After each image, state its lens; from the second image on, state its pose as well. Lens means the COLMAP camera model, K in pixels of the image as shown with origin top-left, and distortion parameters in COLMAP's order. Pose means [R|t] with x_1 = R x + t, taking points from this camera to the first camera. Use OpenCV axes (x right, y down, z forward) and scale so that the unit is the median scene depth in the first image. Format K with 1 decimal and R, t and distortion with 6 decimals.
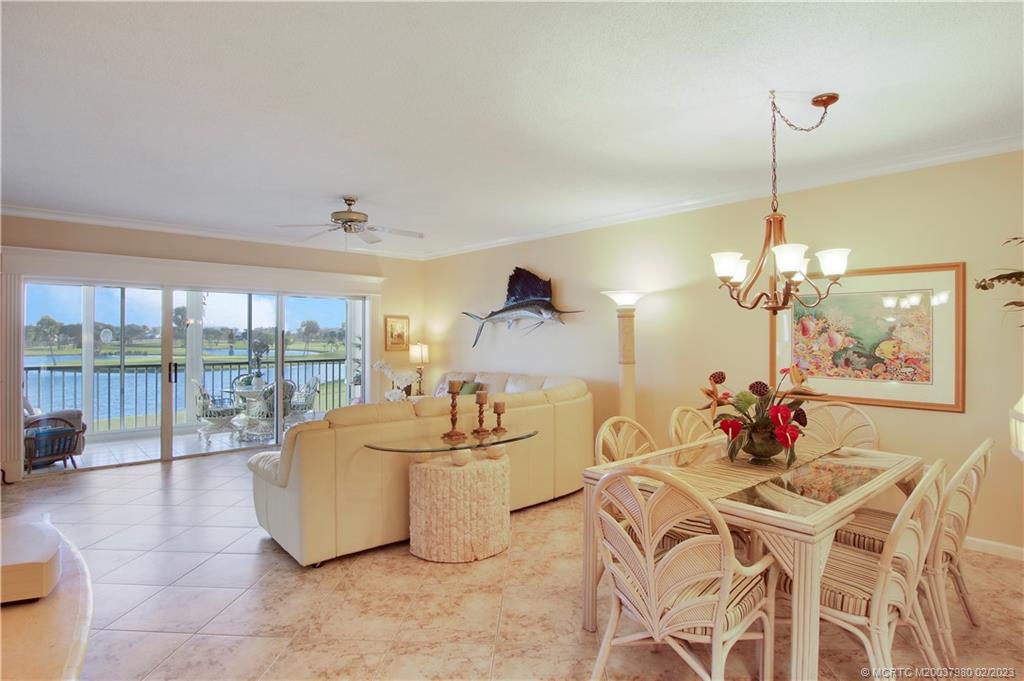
lens RADIAL K [[551.2, 0, 530.4], [0, 551.2, 330.4], [0, 0, 1]] dist [-0.028283, 0.005246]
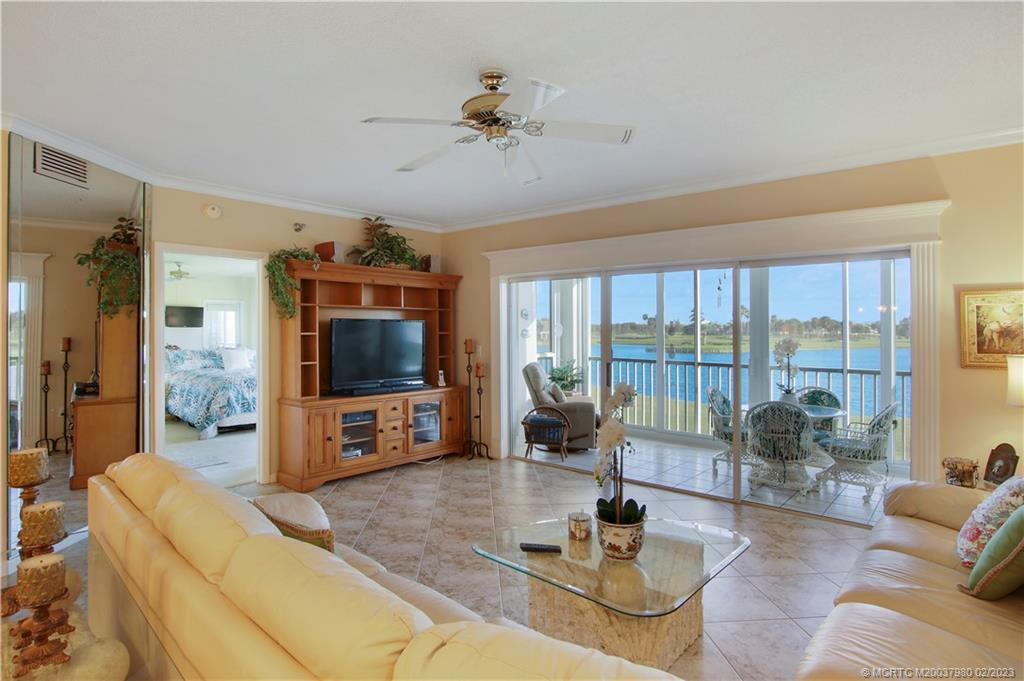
lens RADIAL K [[551.2, 0, 510.4], [0, 551.2, 329.9], [0, 0, 1]] dist [-0.028283, 0.005246]
pose [[0.108177, 0.005861, -0.994114, 0.146417], [0.009353, 0.999932, 0.006913, 0.001399], [0.994088, -0.010046, 0.108114, 0.670336]]
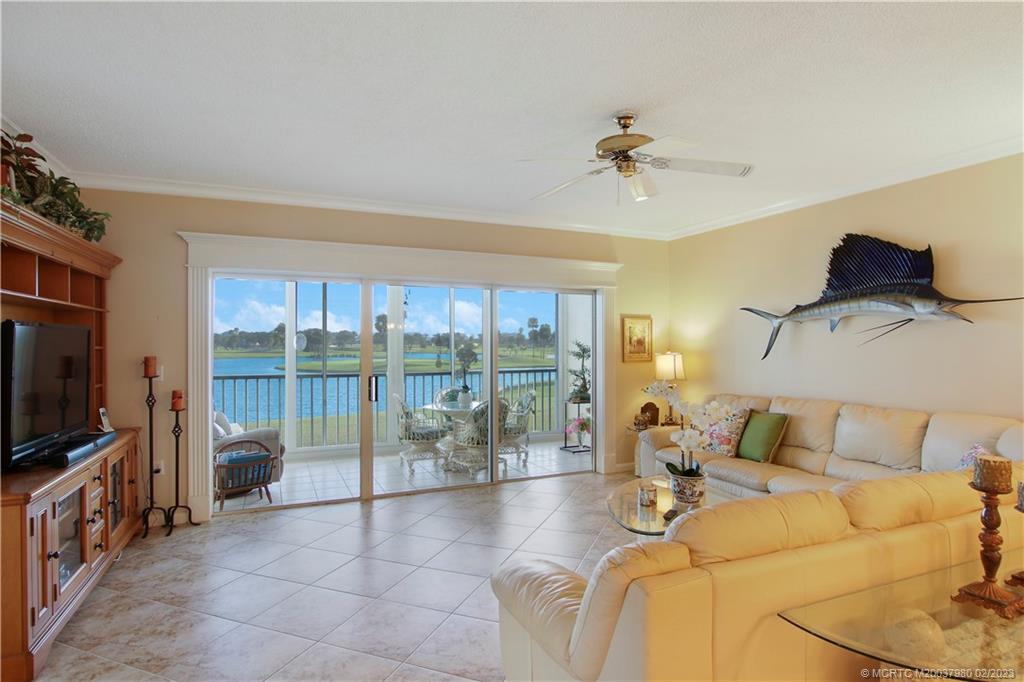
lens RADIAL K [[551.2, 0, 523.2], [0, 551.2, 335.5], [0, 0, 1]] dist [-0.028283, 0.005246]
pose [[0.949550, -0.002927, -0.313602, -0.175810], [0.002976, 0.999996, -0.000323, 0.000994], [0.313602, -0.000627, 0.949554, 0.274370]]
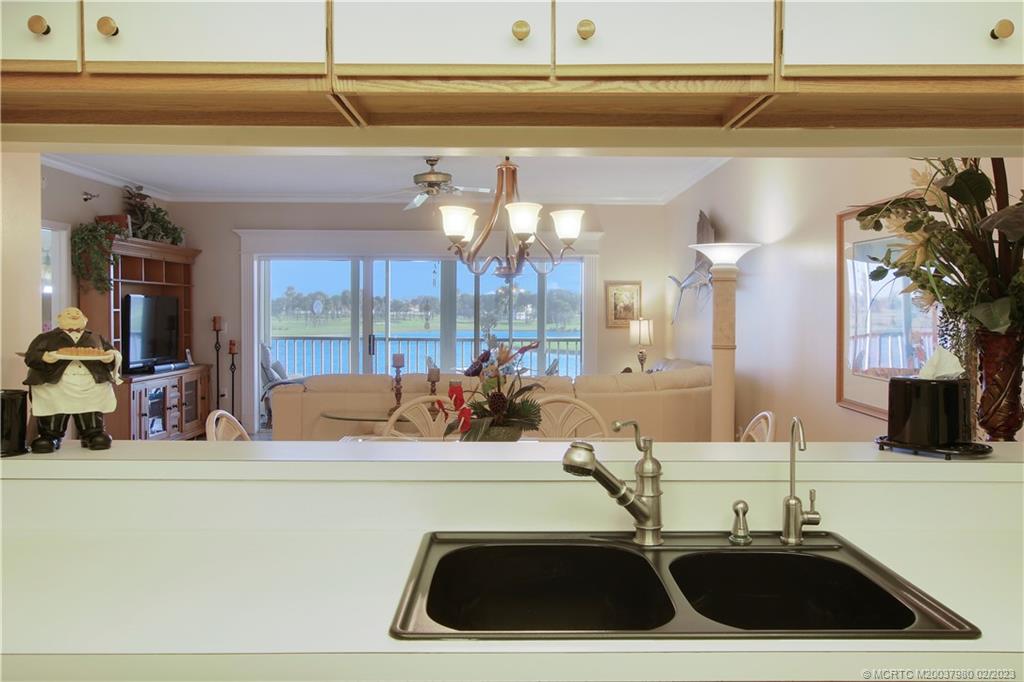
lens RADIAL K [[883.6, 0, 507.1], [0, 883.6, 317.0], [0, 0, 1]] dist [0.017137, 0.018718]
pose [[0.726141, 0.009702, -0.687477, 0.549659], [0.003516, 0.999835, 0.017823, -0.000288], [0.687536, -0.015359, 0.725988, 0.005047]]
